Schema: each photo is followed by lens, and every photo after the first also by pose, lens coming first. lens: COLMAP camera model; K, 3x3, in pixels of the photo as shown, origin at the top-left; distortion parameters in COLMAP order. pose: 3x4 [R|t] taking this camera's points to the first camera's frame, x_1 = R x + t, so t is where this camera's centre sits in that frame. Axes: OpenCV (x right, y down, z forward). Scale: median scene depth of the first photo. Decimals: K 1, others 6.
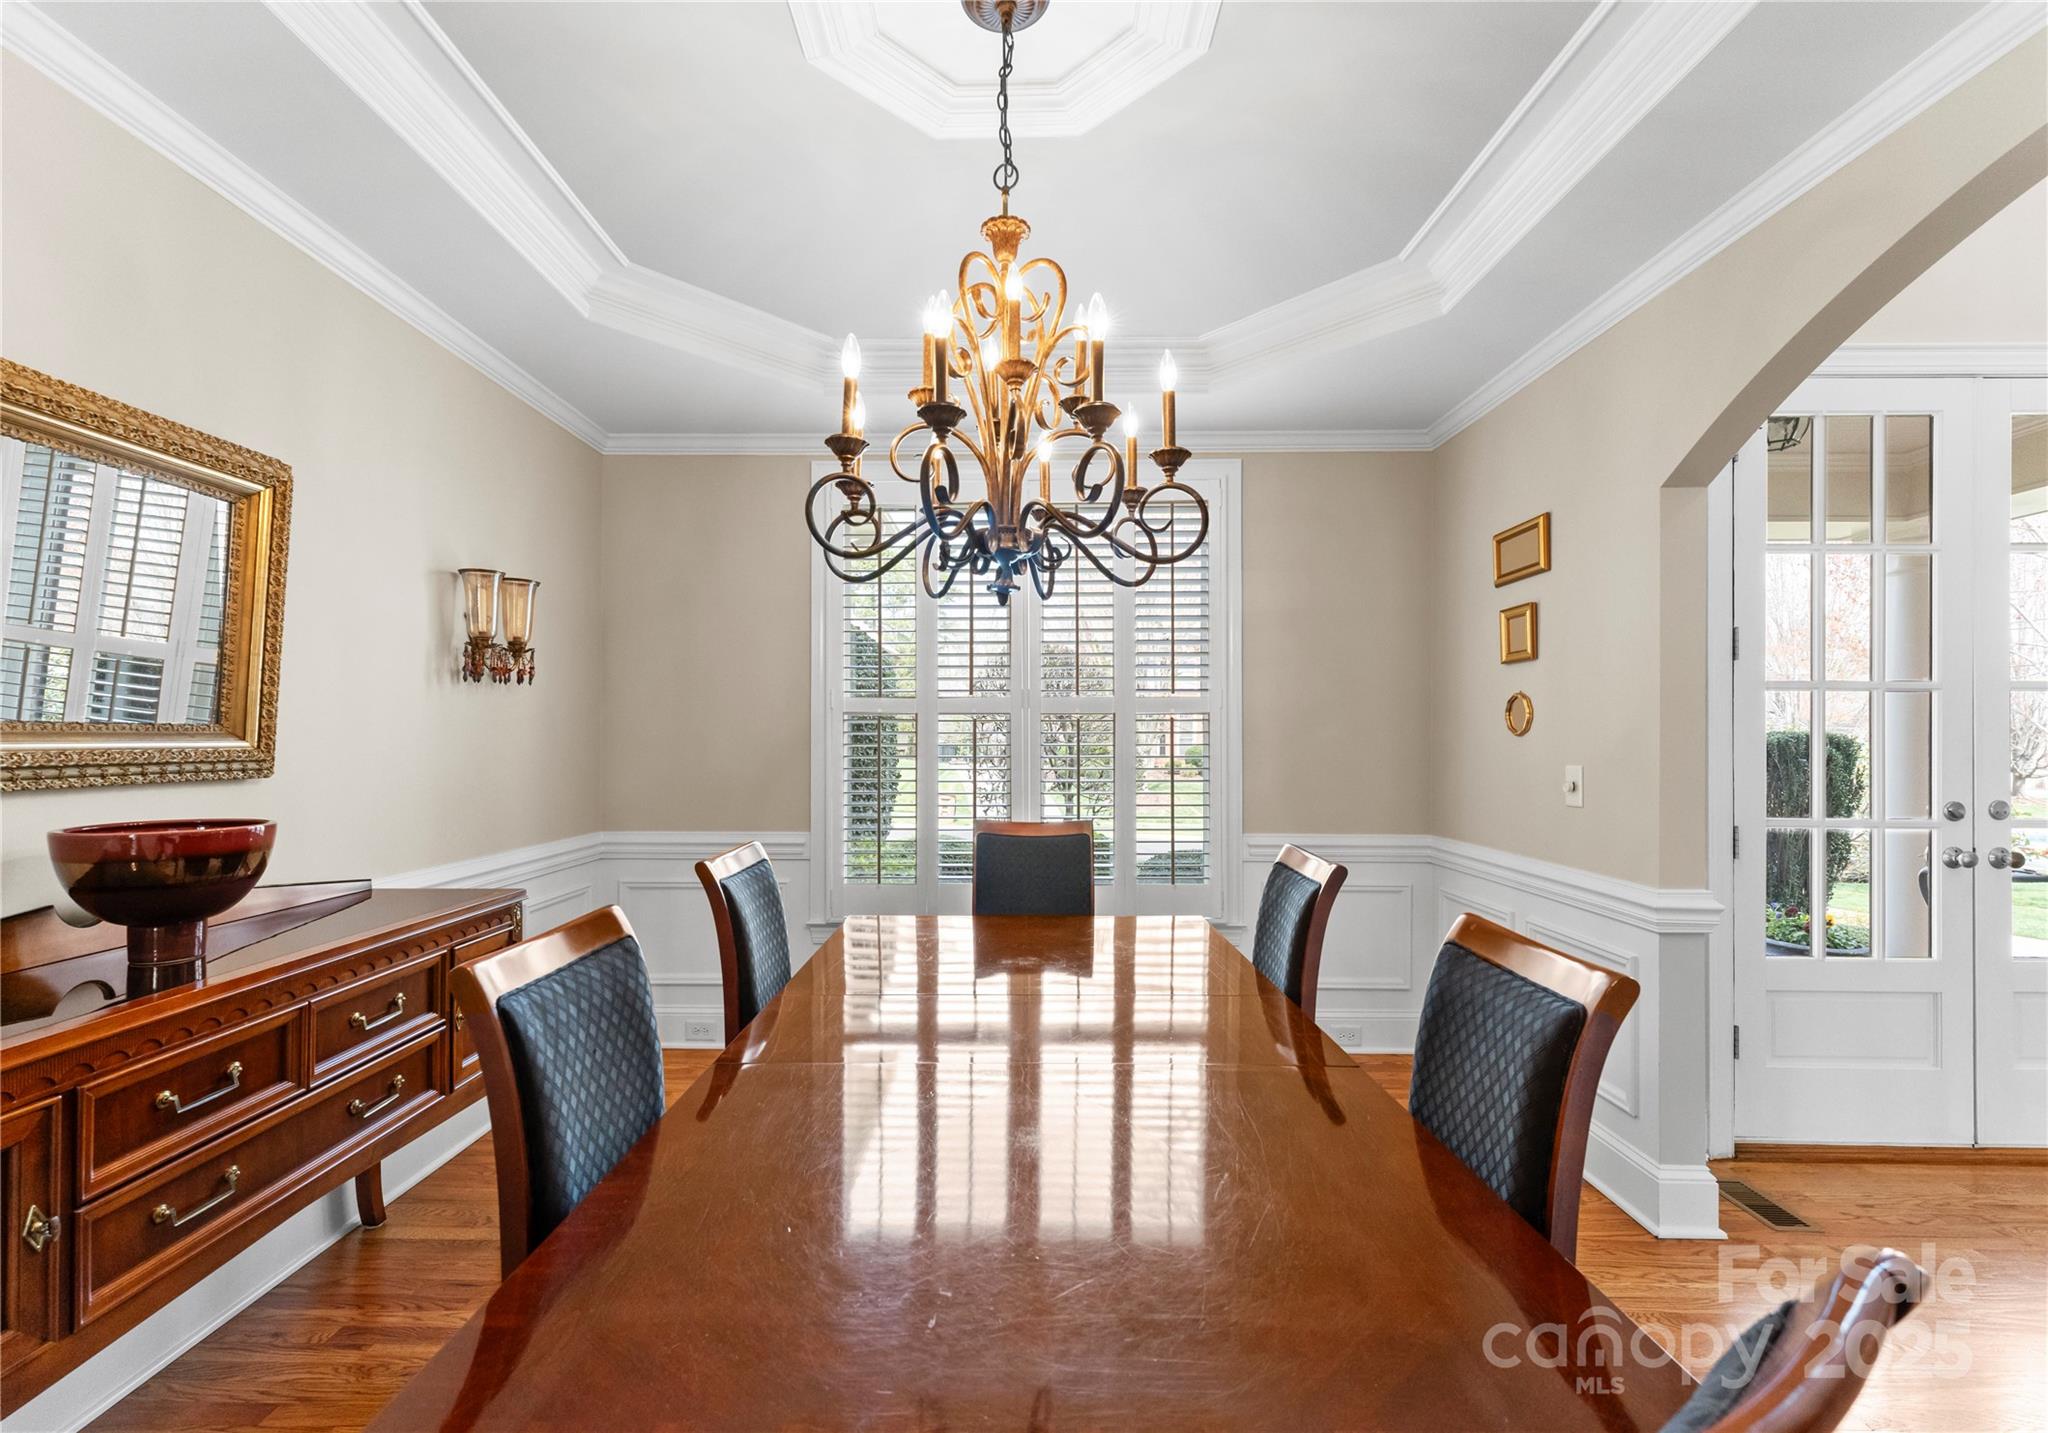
lens RADIAL K [[869.9, 0, 1024.0], [0, 869.9, 716.5], [0, 0, 1]] dist [-0.005868, -0.000174]
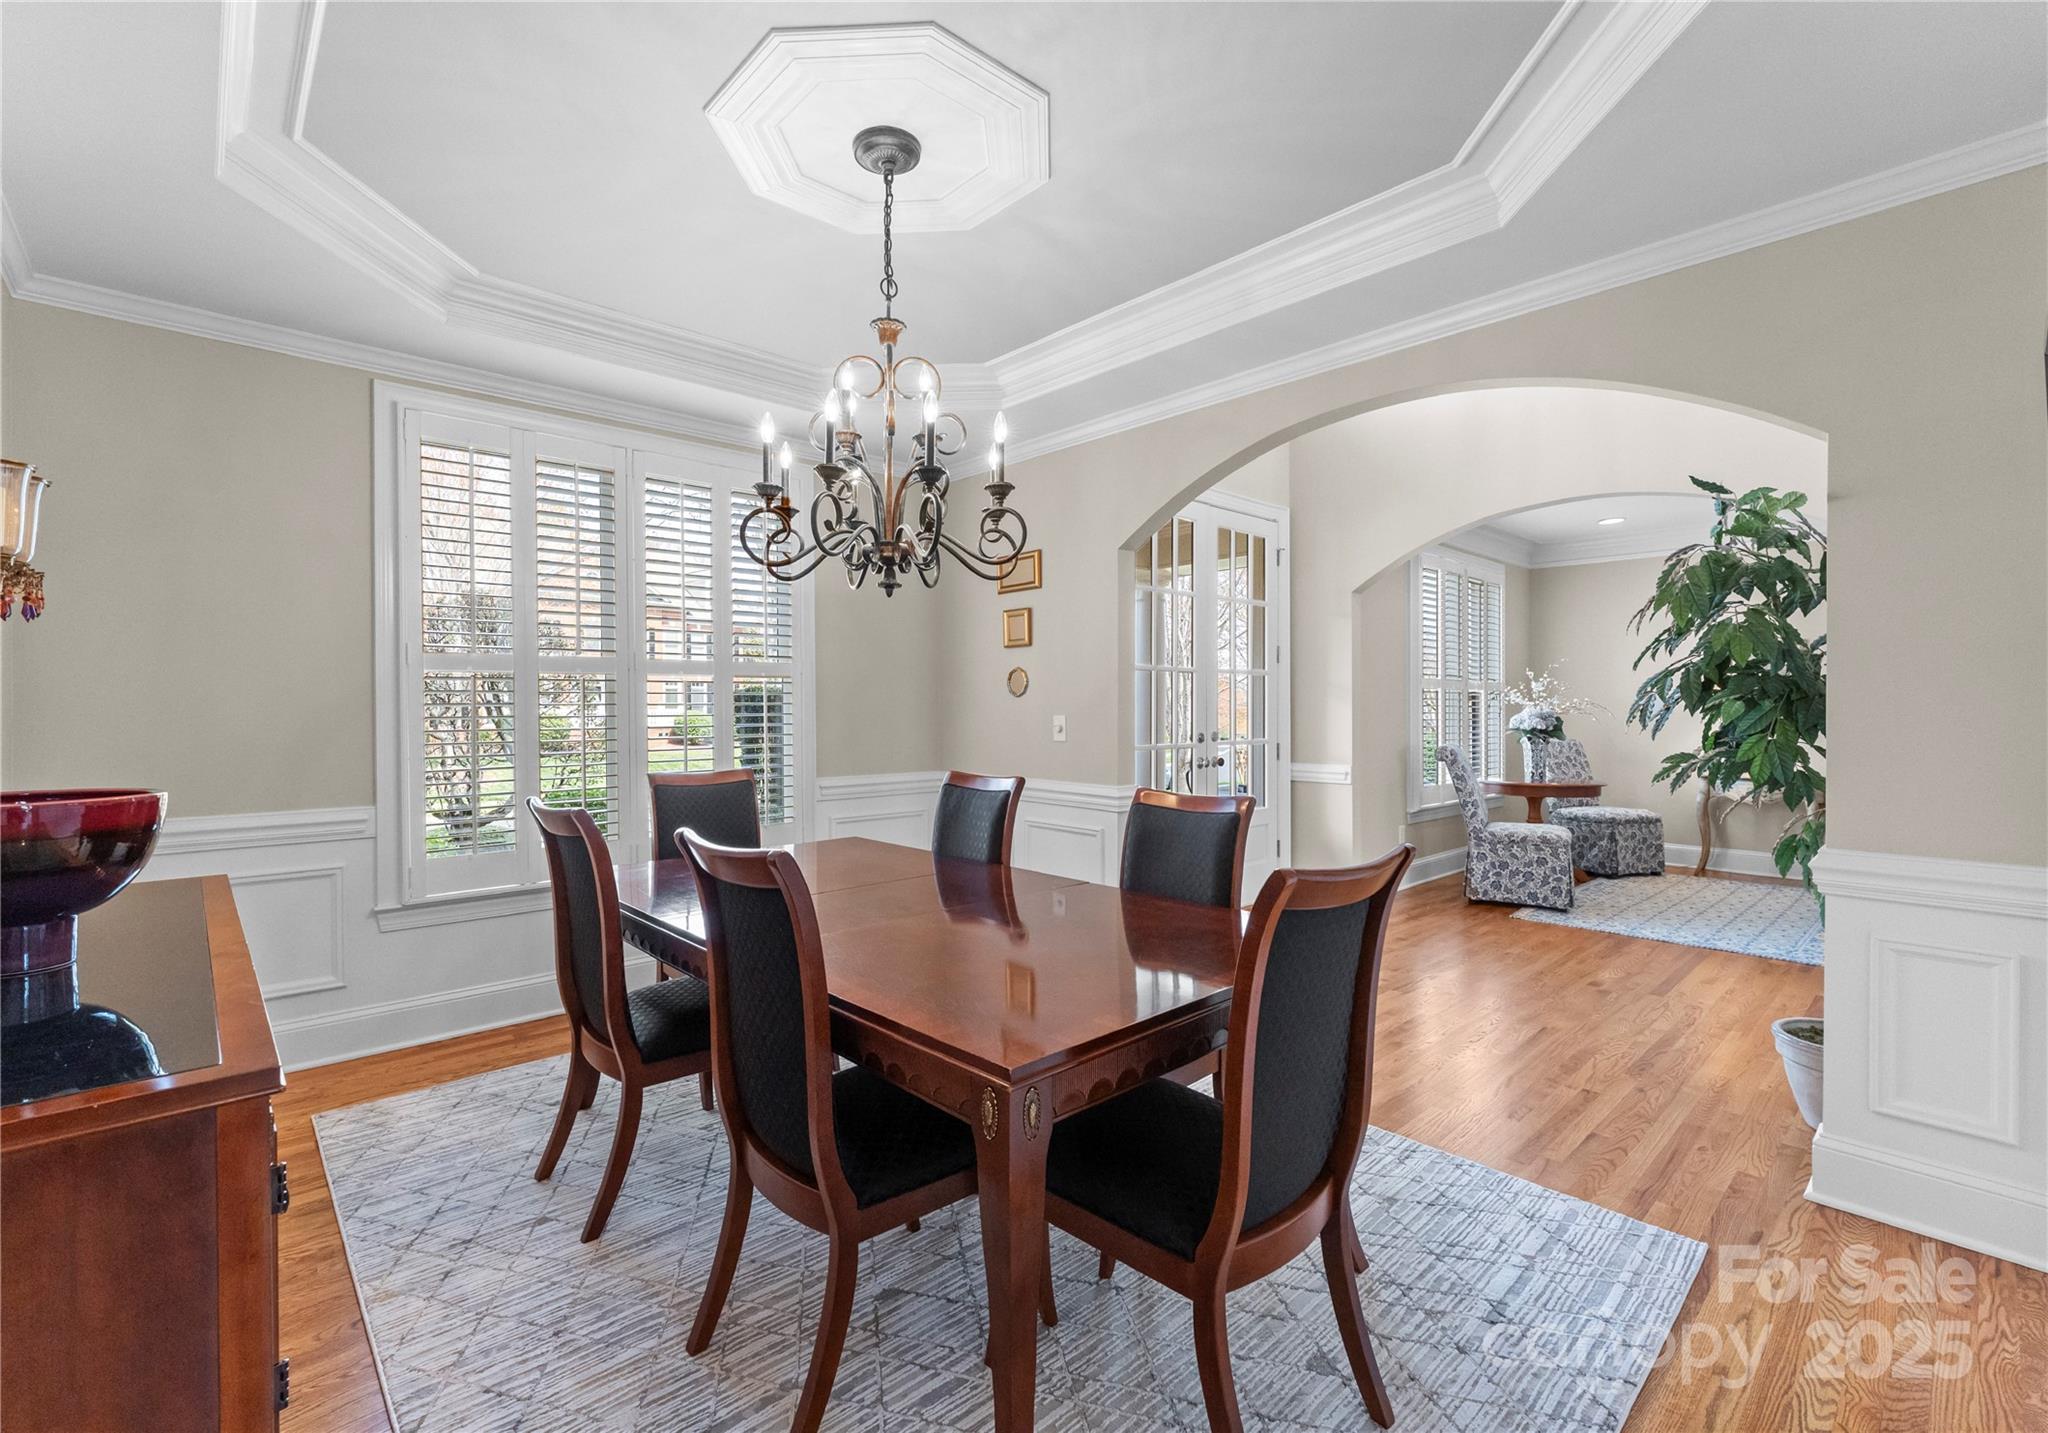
lens RADIAL K [[893.7, 0, 1024.0], [0, 893.7, 716.5], [0, 0, 1]] dist [0.001205, 0.000000]
pose [[0.723849, -0.012567, 0.689844, -0.522717], [-0.010468, 0.999519, 0.029193, 0.012070], [-0.689879, -0.028352, 0.723370, -0.125059]]
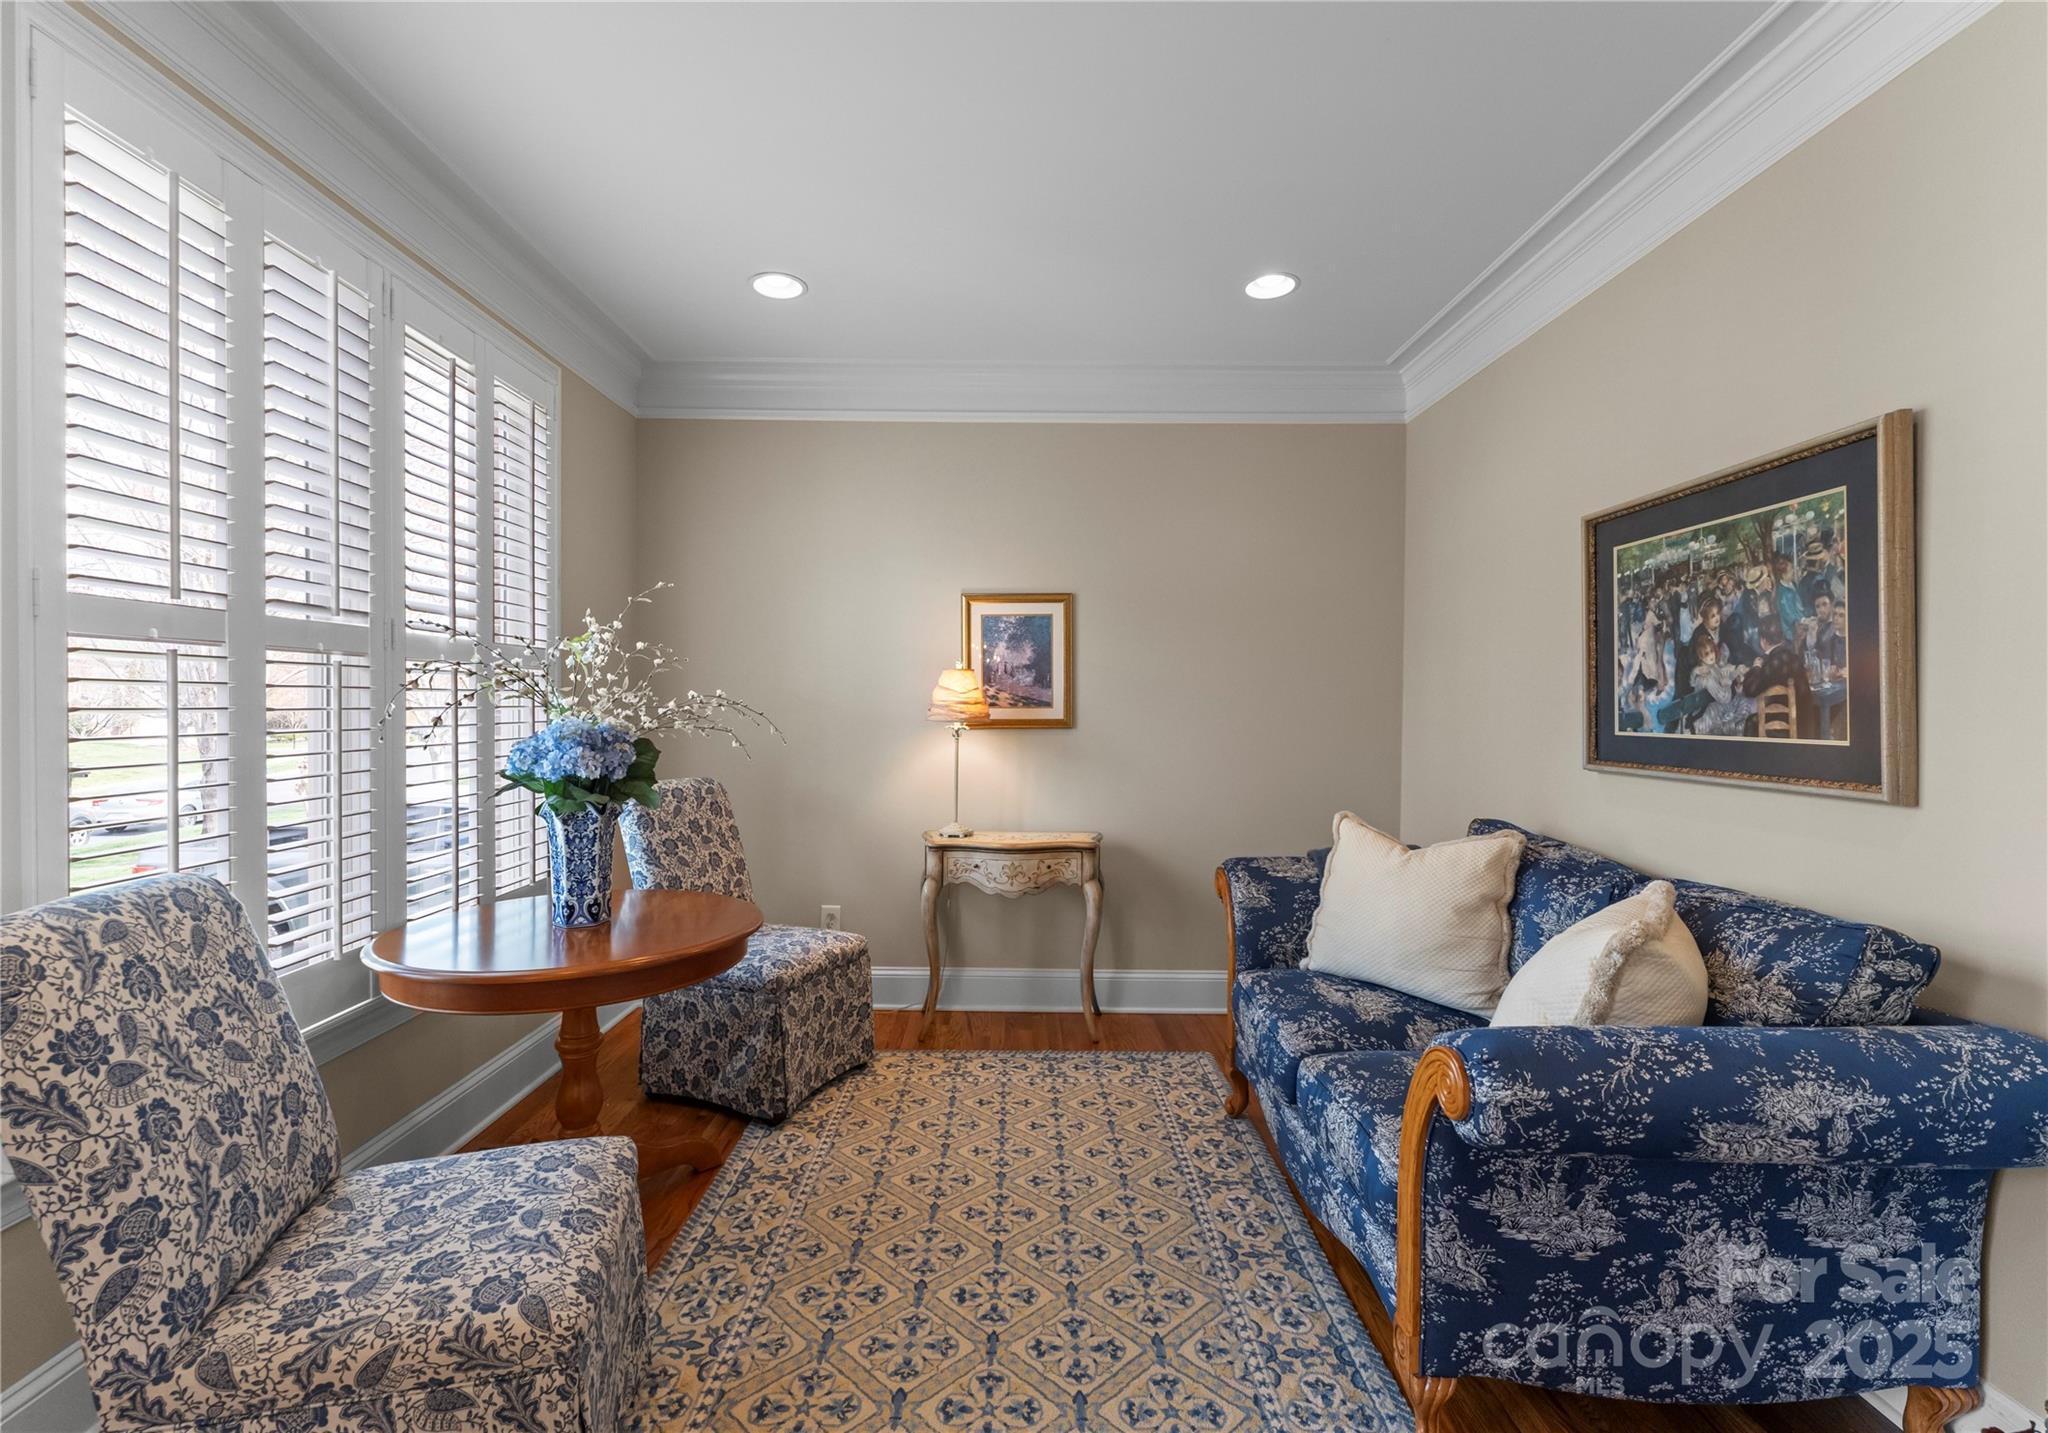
lens RADIAL K [[865.7, 0, 1024.0], [0, 865.7, 716.5], [0, 0, 1]] dist [-0.035359, -0.000226]
pose [[-0.025602, -0.017027, 0.999527, 1.218031], [-0.026982, 0.999502, 0.016335, 0.020929], [-0.999308, -0.026551, -0.026048, 0.249364]]
